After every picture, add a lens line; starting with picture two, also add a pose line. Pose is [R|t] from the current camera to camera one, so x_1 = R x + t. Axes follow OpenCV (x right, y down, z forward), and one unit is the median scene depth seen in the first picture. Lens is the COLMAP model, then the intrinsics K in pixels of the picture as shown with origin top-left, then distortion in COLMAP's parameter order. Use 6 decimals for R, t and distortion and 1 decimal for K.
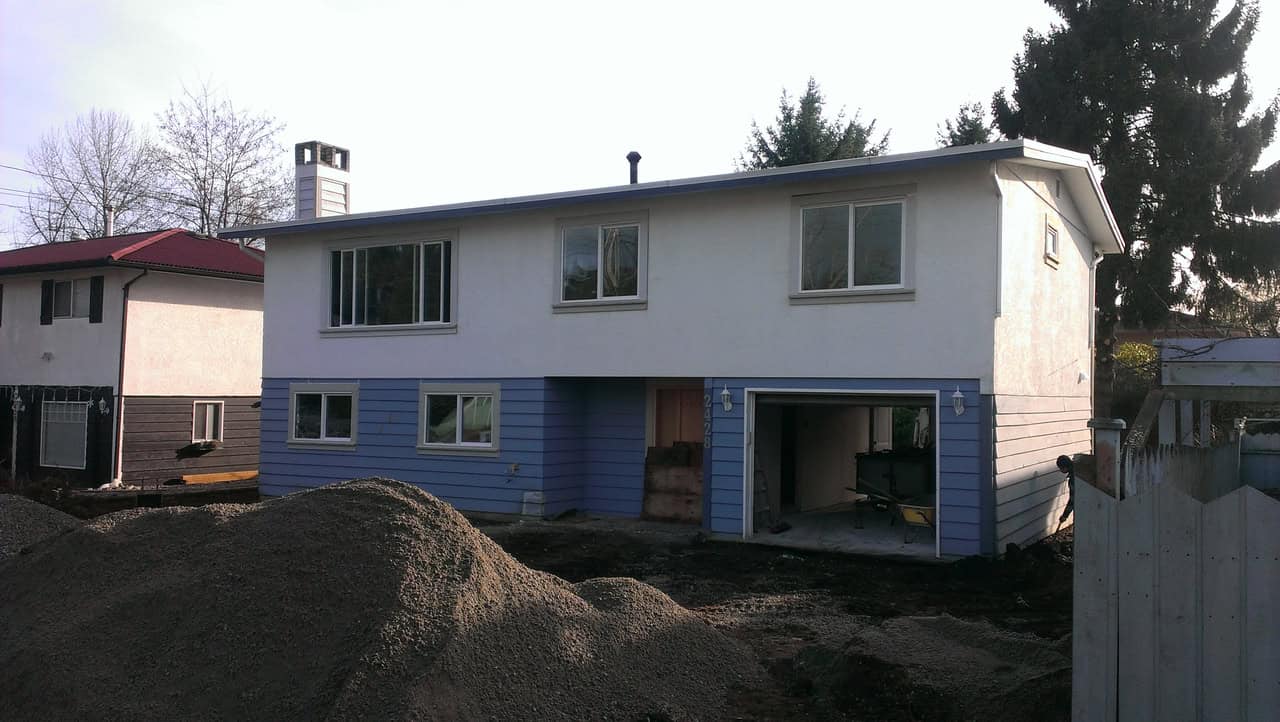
lens RADIAL K [[1026.5, 0, 640.0], [0, 1026.5, 361.0], [0, 0, 1]] dist [0.141894, -0.225852]
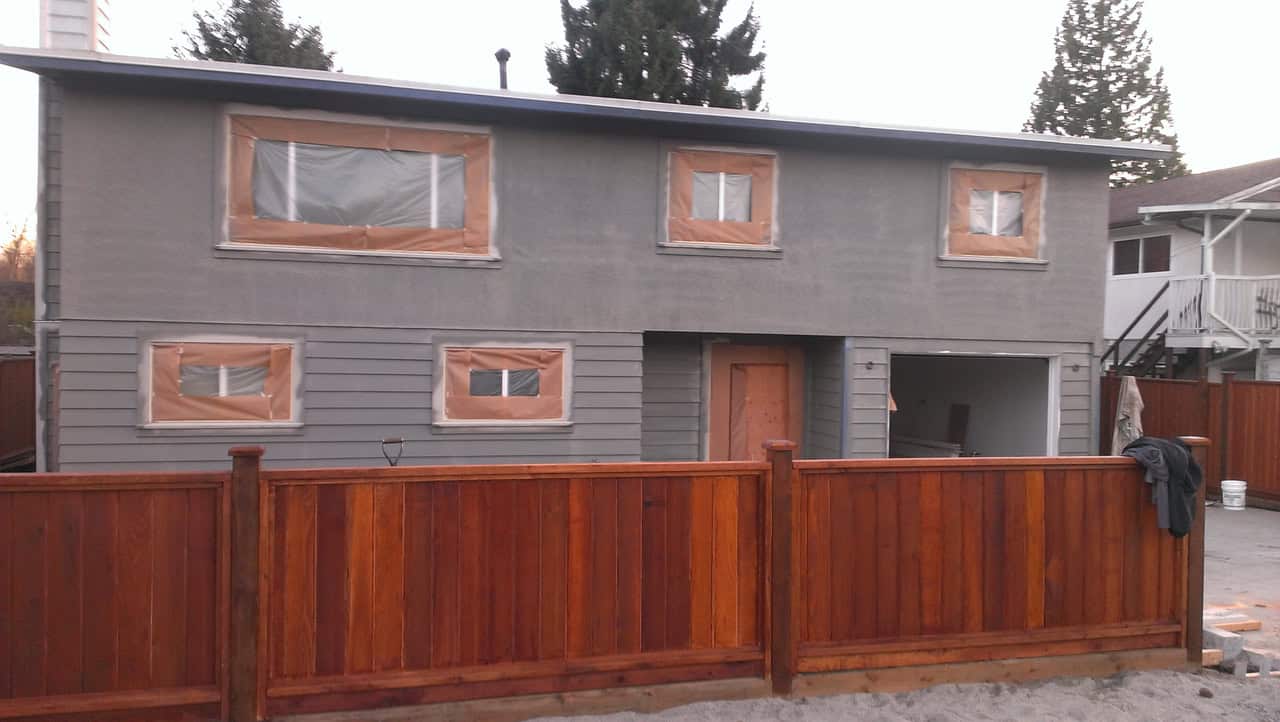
lens RADIAL K [[1026.5, 0, 640.0], [0, 1026.5, 361.0], [0, 0, 1]] dist [0.141894, -0.225852]
pose [[0.683324, -0.011499, 0.730025, -0.386097], [-0.036663, 0.998074, 0.050039, -0.000877], [-0.729194, -0.060957, 0.681586, 0.249353]]
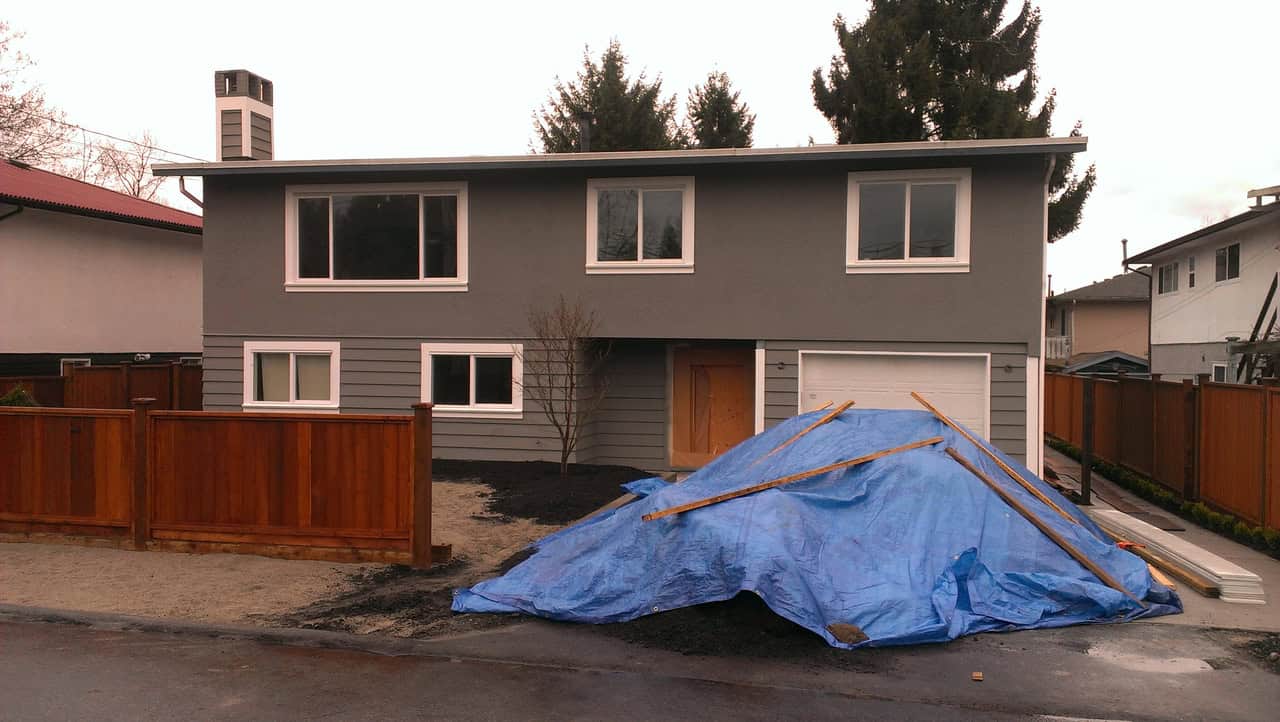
lens RADIAL K [[1026.5, 0, 640.0], [0, 1026.5, 361.0], [0, 0, 1]] dist [0.141894, -0.225852]
pose [[0.949336, -0.004149, 0.314235, -0.194828], [-0.011389, 0.998802, 0.047592, -0.005817], [-0.314056, -0.048759, 0.948151, 0.018043]]
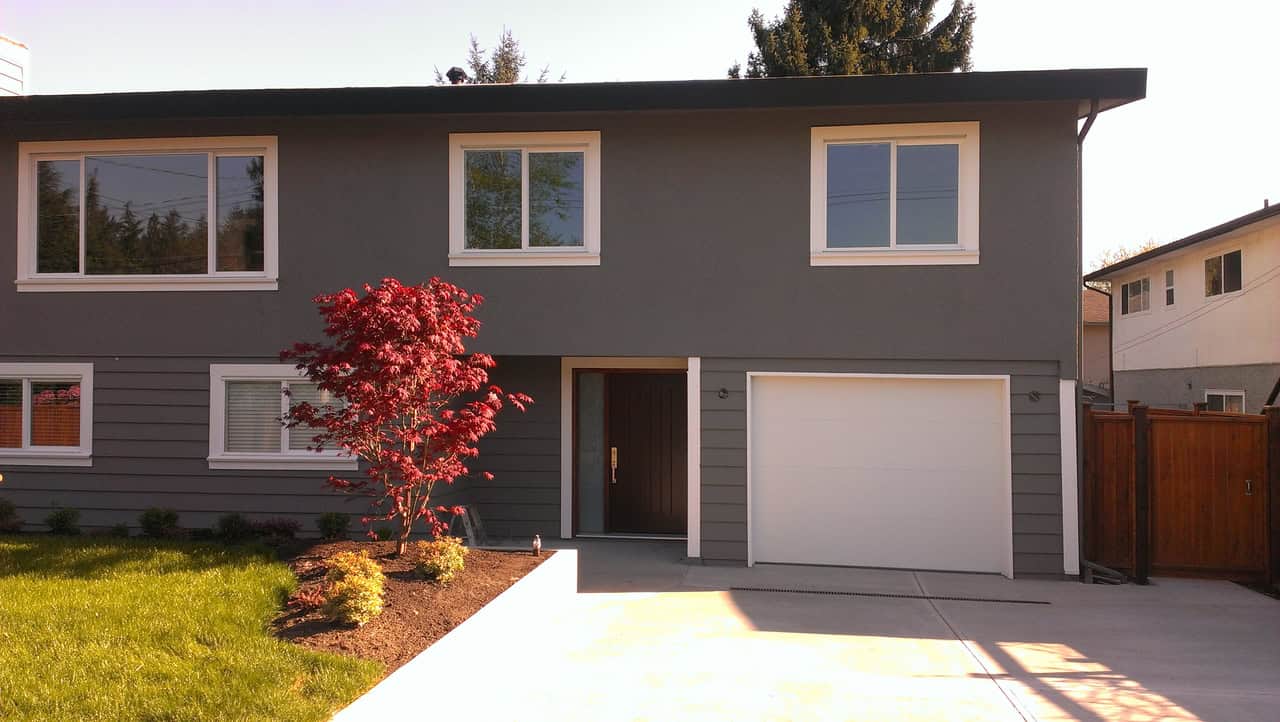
lens RADIAL K [[988.4, 0, 659.8], [0, 988.4, 387.3], [0, 0, 1]] dist [0.167213, 0.000767]
pose [[0.906581, -0.003483, 0.422017, -0.135052], [-0.014094, 0.999158, 0.038524, 0.005069], [-0.421796, -0.040873, 0.905769, 0.175950]]
